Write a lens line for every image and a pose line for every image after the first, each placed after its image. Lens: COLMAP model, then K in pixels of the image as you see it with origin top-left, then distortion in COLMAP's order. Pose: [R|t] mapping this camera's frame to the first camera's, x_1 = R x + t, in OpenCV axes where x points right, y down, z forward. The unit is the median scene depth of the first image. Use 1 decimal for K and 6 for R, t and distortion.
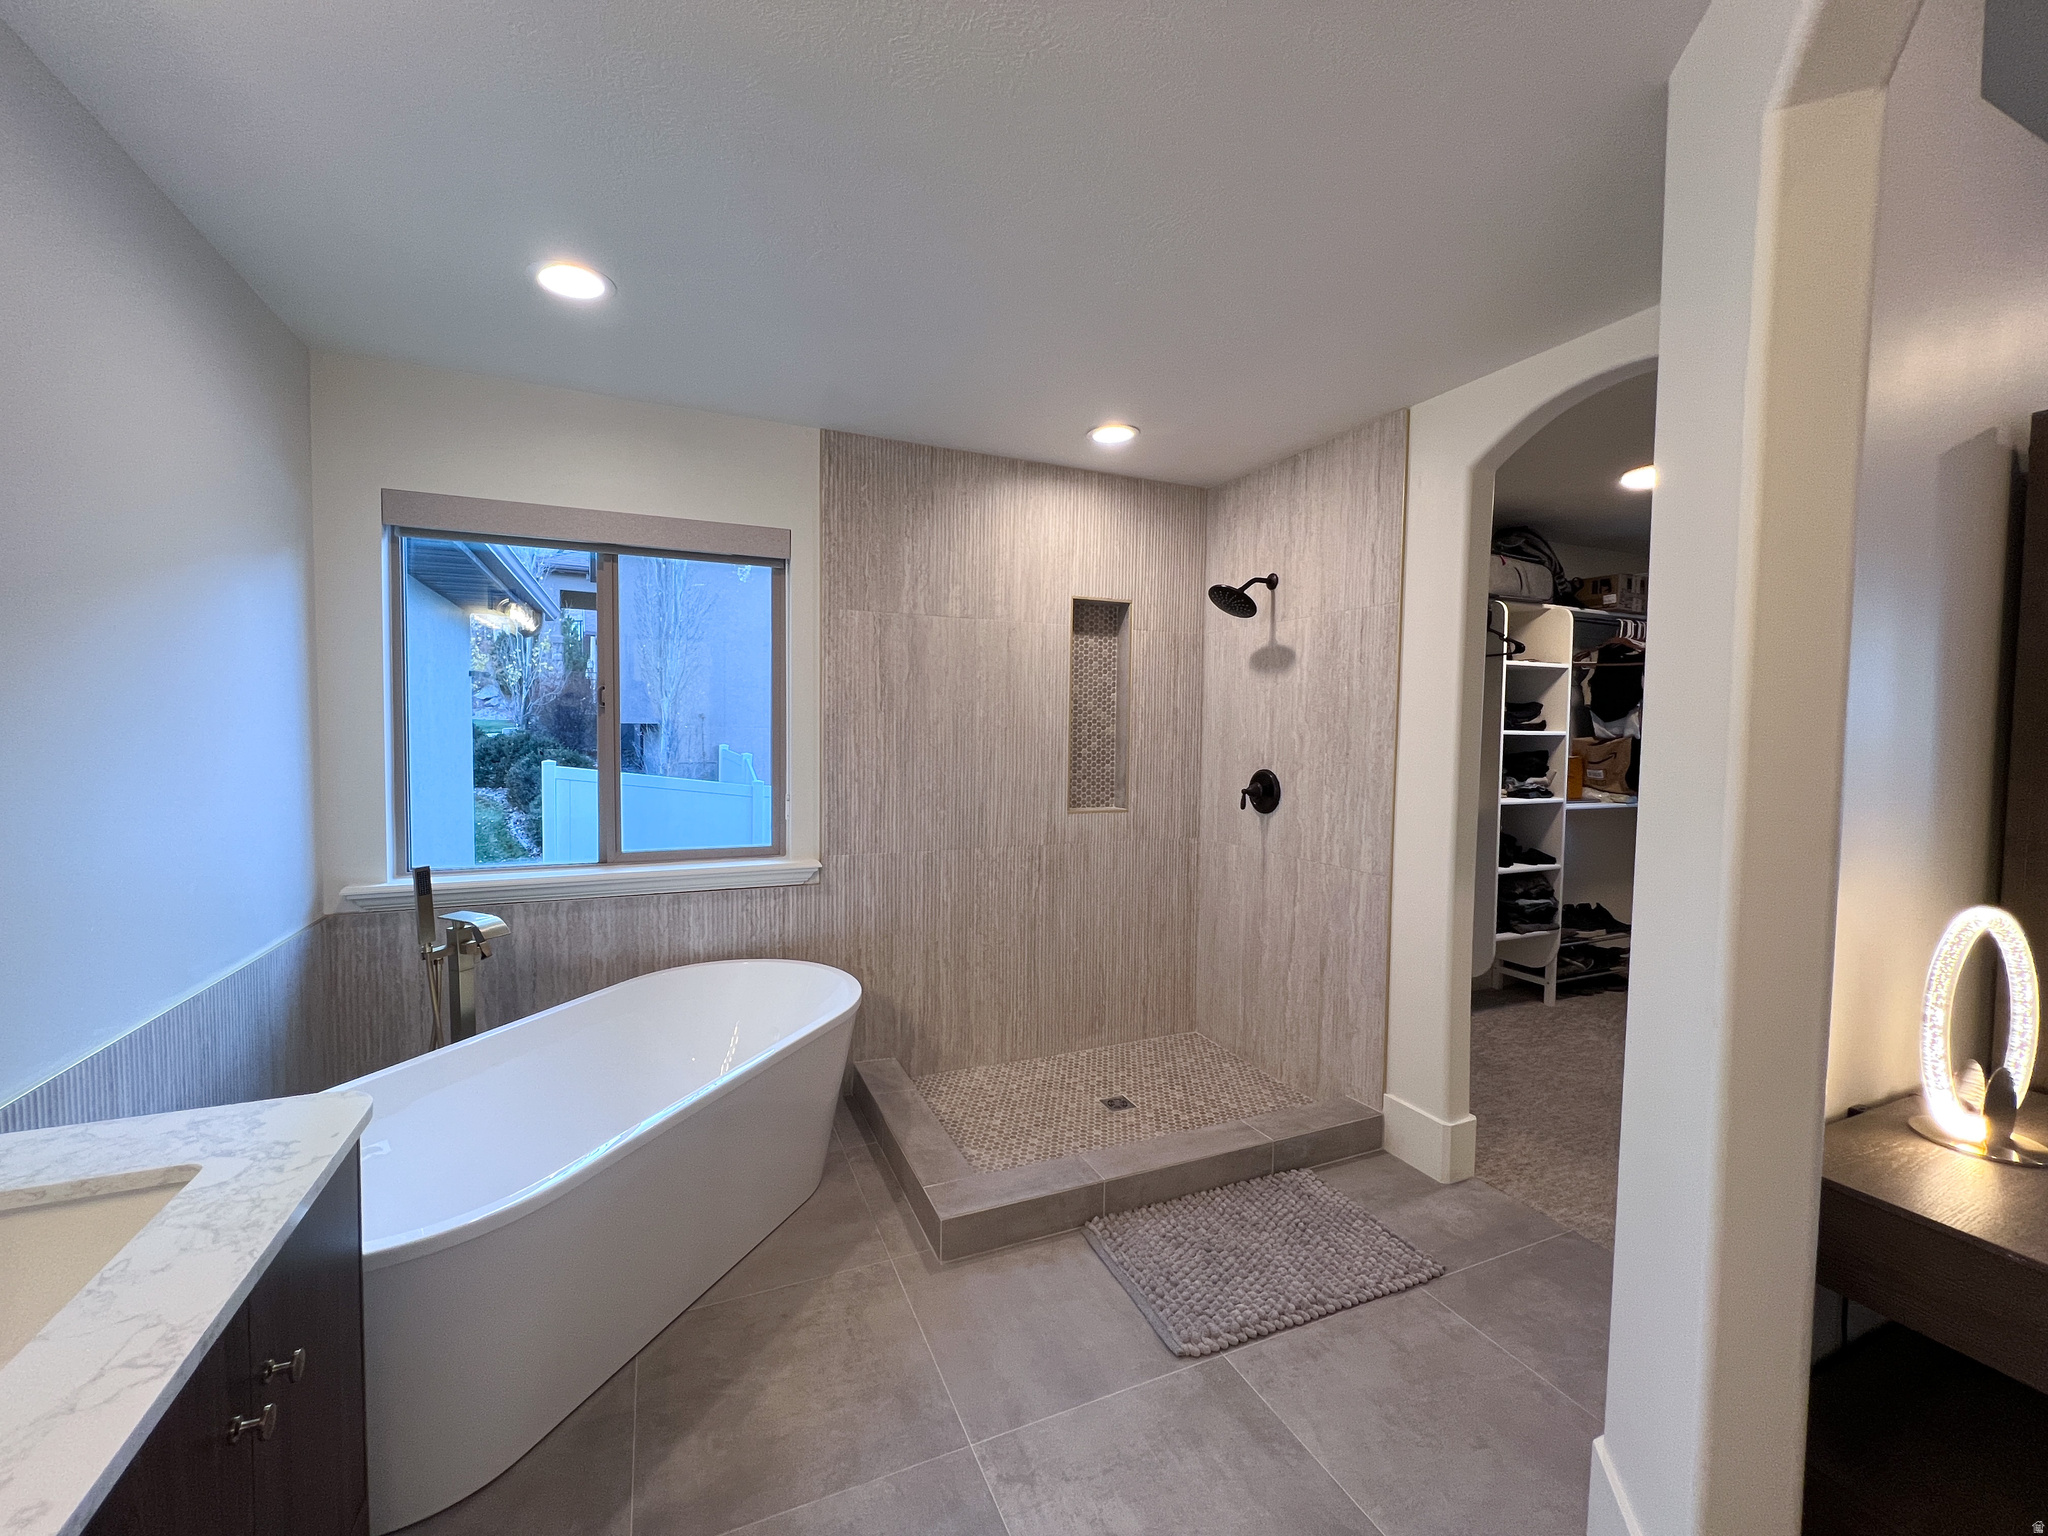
lens RADIAL K [[824.1, 0, 1016.2], [0, 824.1, 765.0], [0, 0, 1]] dist [0.004317, 0.000244]
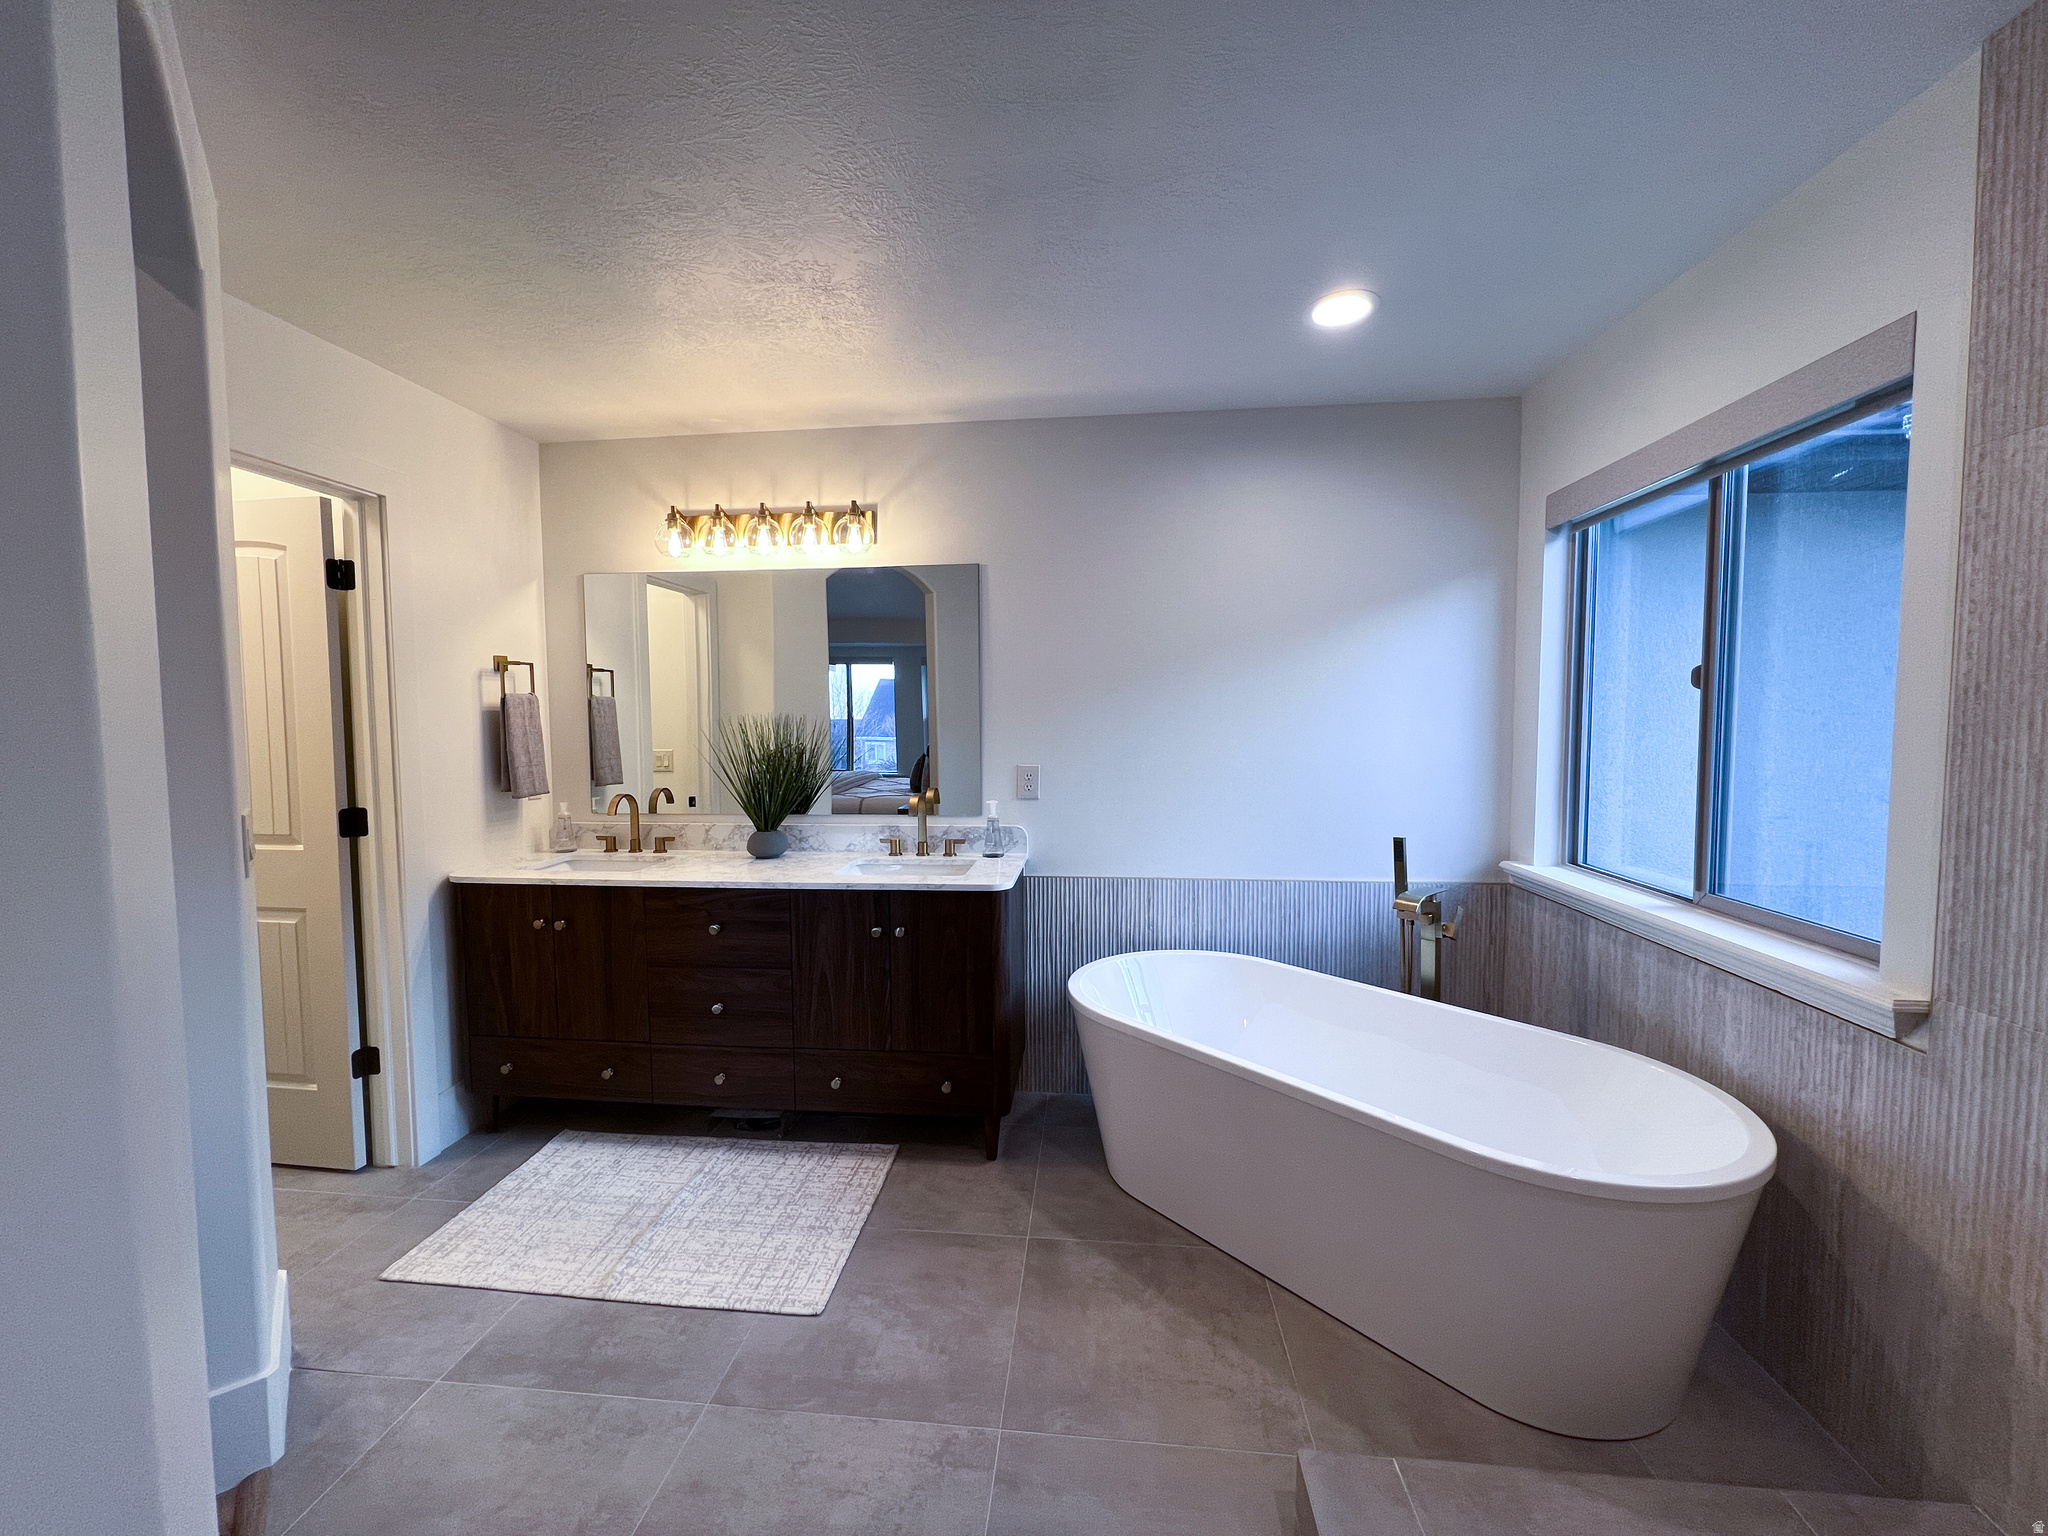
lens RADIAL K [[824.1, 0, 1011.3], [0, 824.1, 769.4], [0, 0, 1]] dist [0.004317, 0.000244]
pose [[-0.494616, 0.048476, -0.867759, 0.450589], [-0.037819, 0.996297, 0.077212, -0.034670], [0.868288, 0.071008, -0.490951, 0.841890]]
